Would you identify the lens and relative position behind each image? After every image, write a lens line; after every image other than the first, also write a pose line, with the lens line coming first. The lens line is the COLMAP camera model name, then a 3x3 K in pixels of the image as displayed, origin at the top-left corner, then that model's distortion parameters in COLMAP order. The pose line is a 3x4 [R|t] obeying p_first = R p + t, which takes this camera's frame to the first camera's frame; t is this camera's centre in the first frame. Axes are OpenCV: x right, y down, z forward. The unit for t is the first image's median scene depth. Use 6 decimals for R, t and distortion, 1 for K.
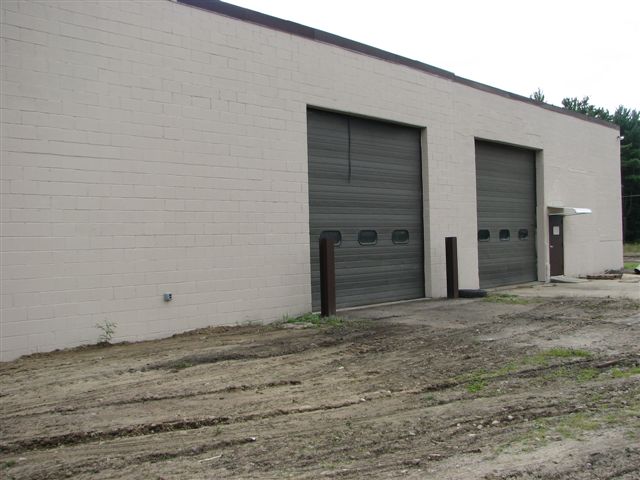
lens RADIAL K [[677.9, 0, 333.4], [0, 677.9, 241.1], [0, 0, 1]] dist [-0.195180, 0.271376]
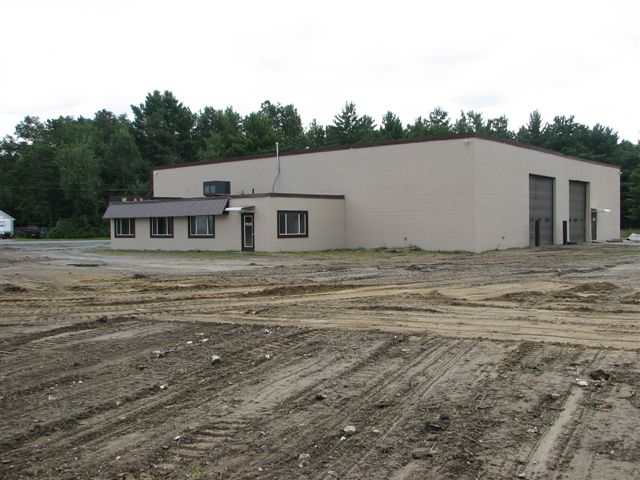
lens RADIAL K [[677.9, 0, 333.4], [0, 677.9, 241.1], [0, 0, 1]] dist [-0.195180, 0.271376]
pose [[0.998088, 0.016860, 0.059464, -0.707456], [-0.018226, 0.999581, 0.022499, 0.024816], [-0.059060, -0.023540, 0.997977, -1.221392]]
